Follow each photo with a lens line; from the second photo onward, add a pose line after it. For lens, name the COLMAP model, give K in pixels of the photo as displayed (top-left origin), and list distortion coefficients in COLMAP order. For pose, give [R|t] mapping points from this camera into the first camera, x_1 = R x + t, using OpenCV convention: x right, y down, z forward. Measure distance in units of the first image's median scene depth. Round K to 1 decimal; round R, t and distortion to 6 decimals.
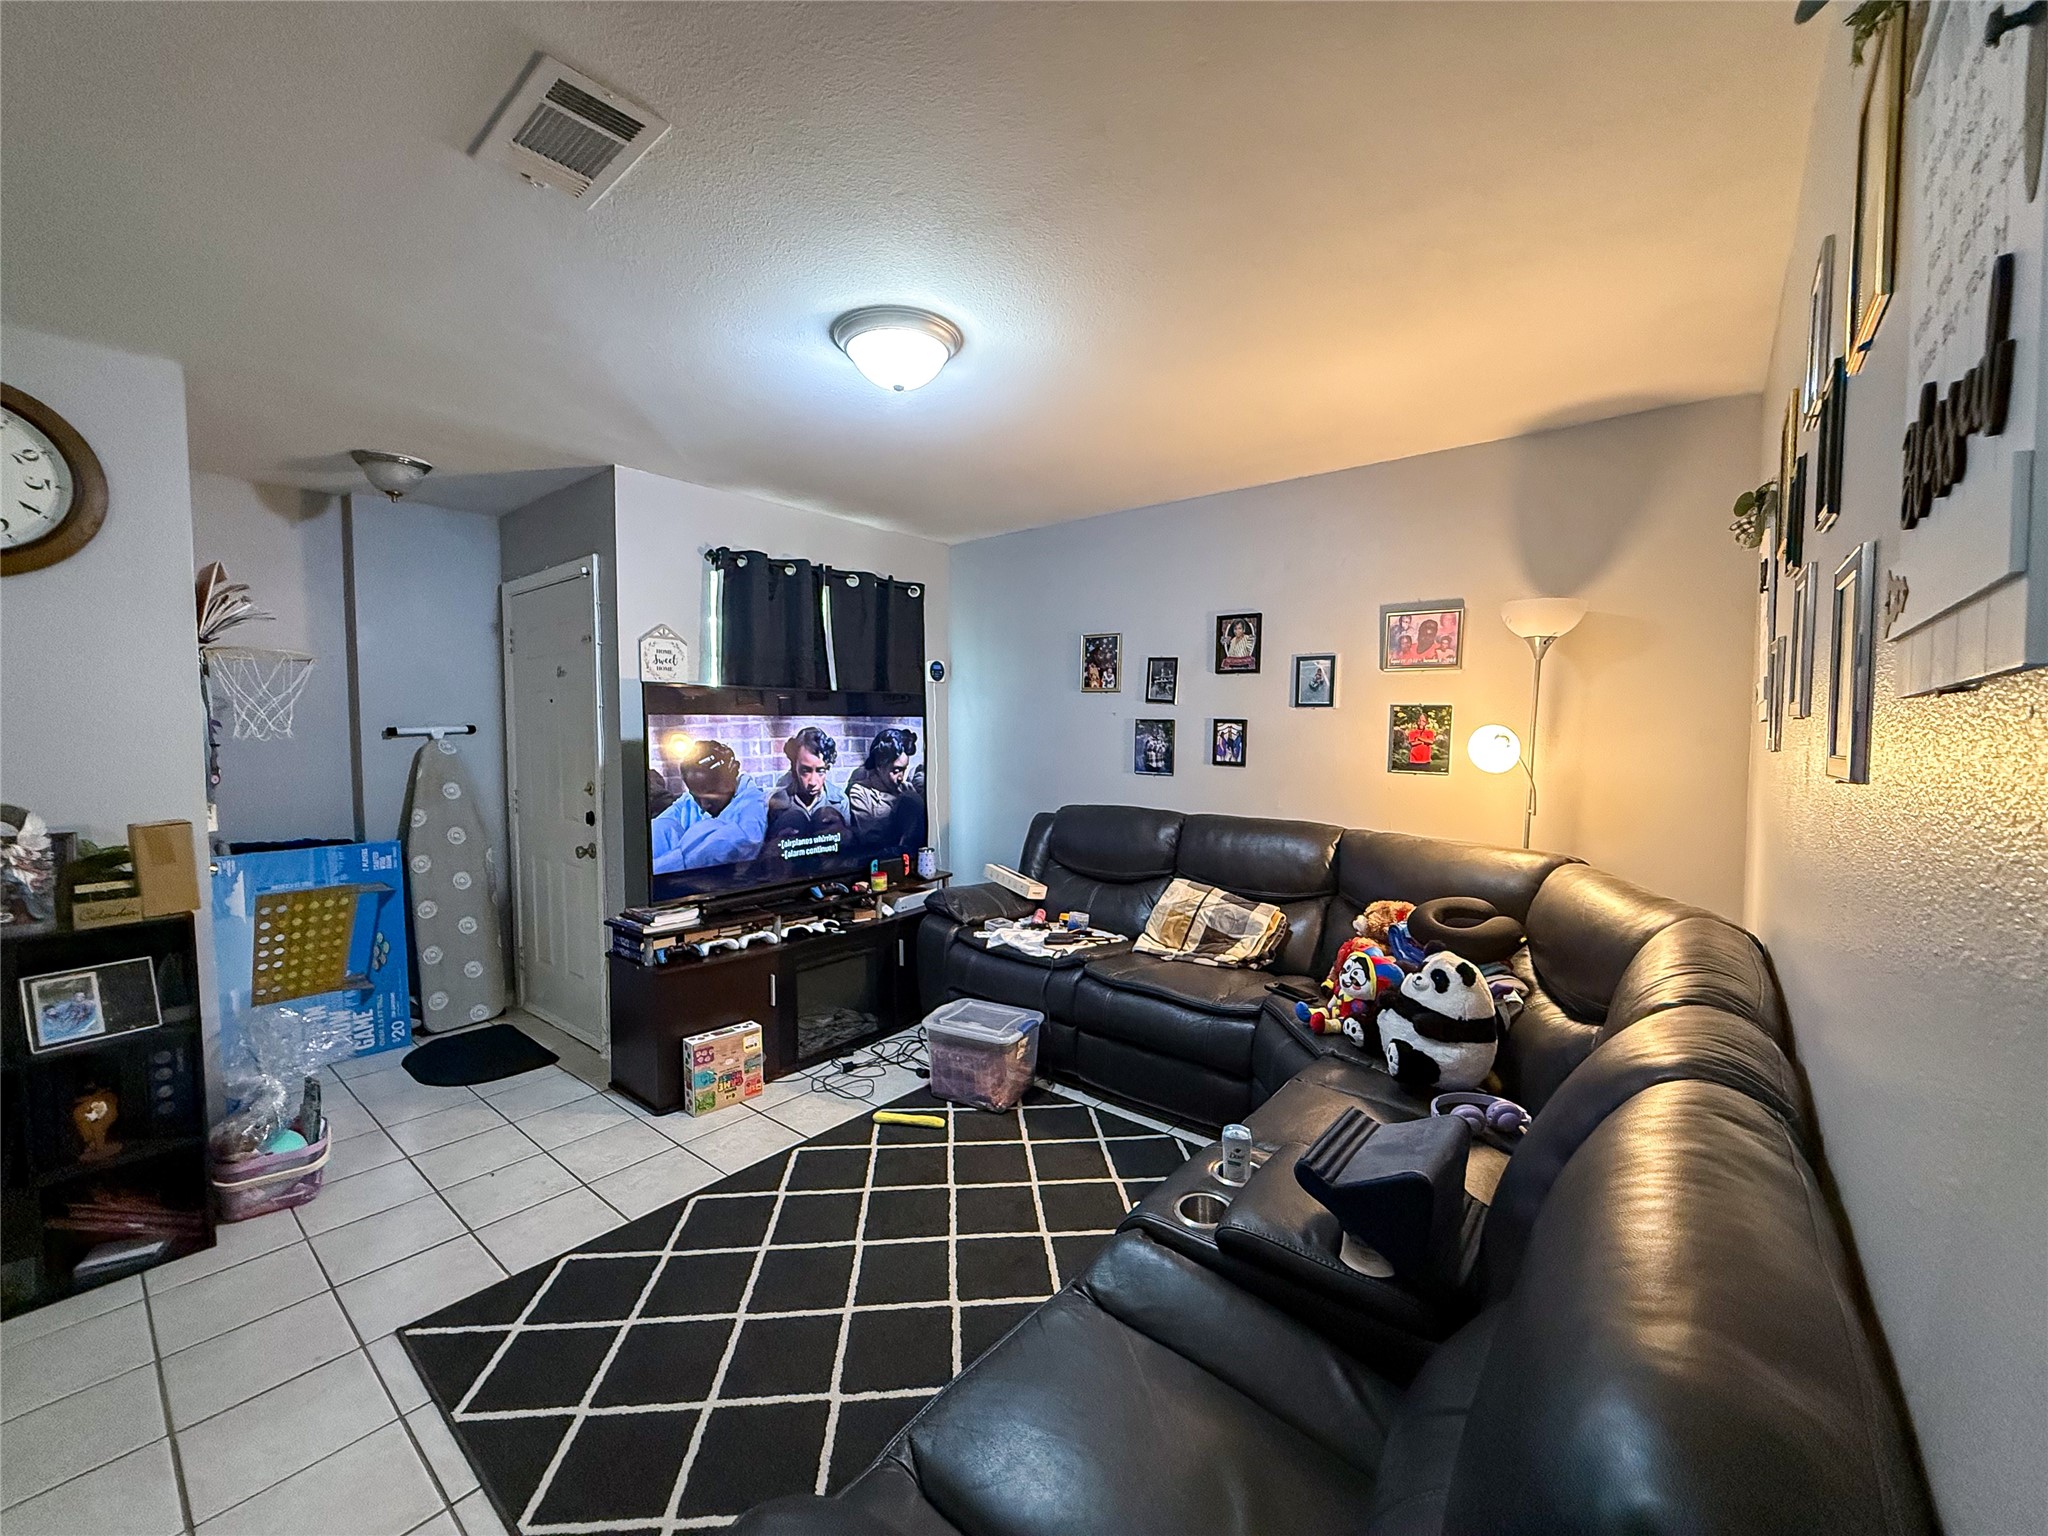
lens RADIAL K [[819.4, 0, 1021.0], [0, 819.4, 771.0], [0, 0, 1]] dist [-0.001547, -0.000051]
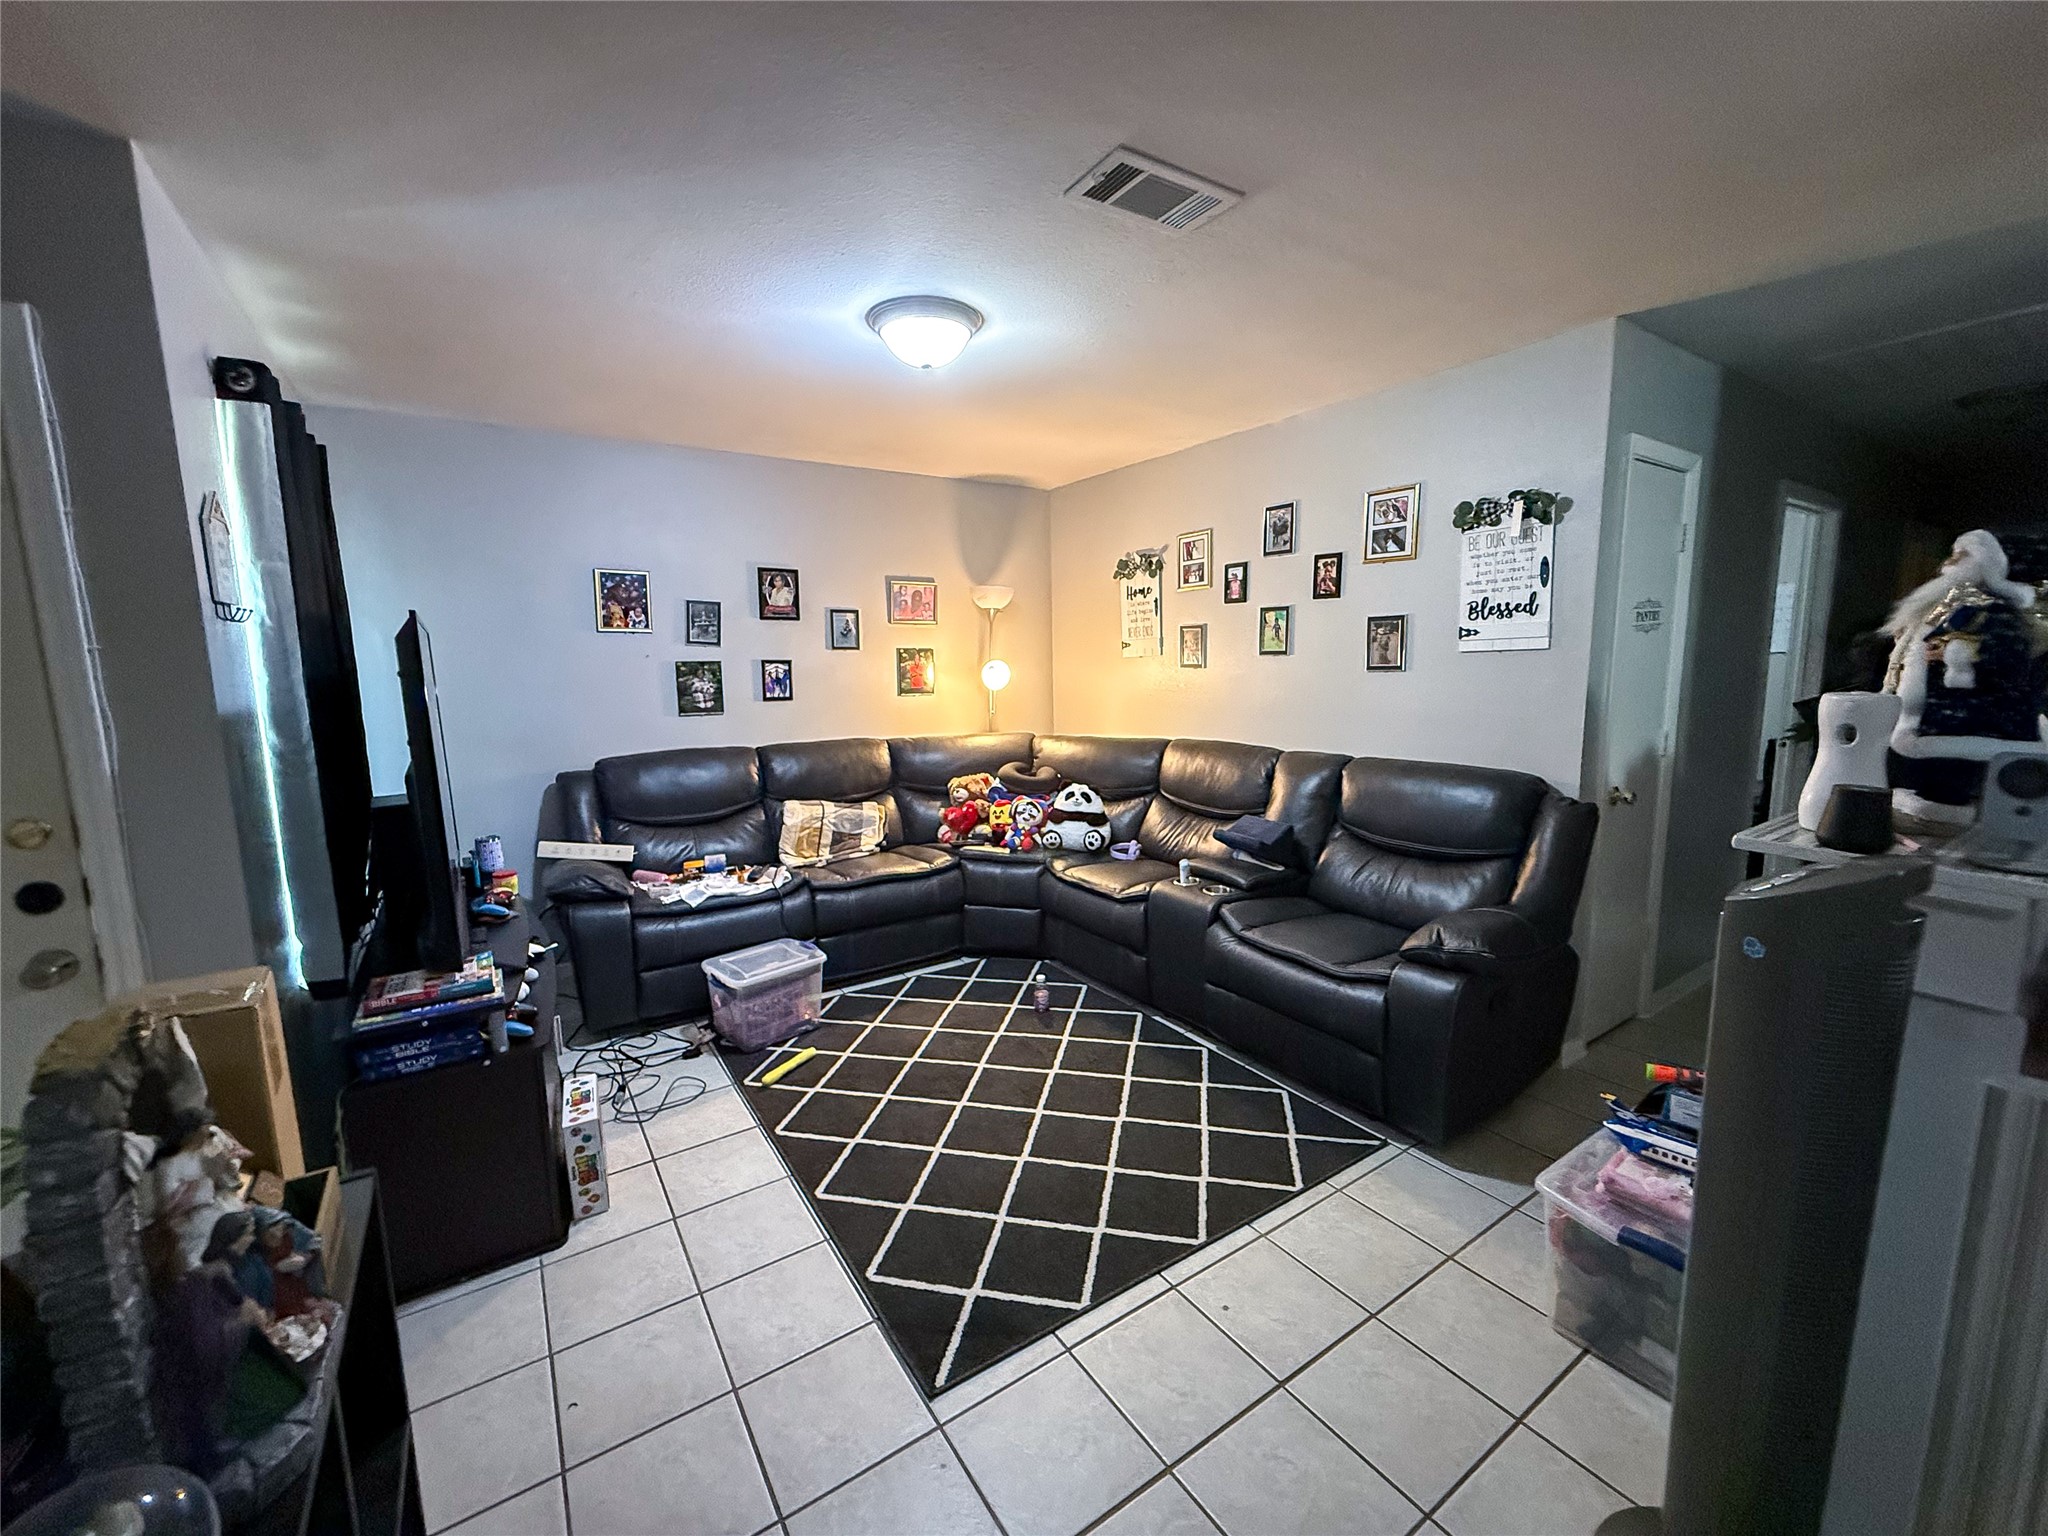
lens RADIAL K [[819.4, 0, 1021.0], [0, 819.4, 771.0], [0, 0, 1]] dist [-0.001547, -0.000051]
pose [[0.292748, -0.140652, 0.945788, -0.760029], [0.070512, 0.989605, 0.125343, -0.029231], [-0.953586, 0.029996, 0.299622, 0.335505]]
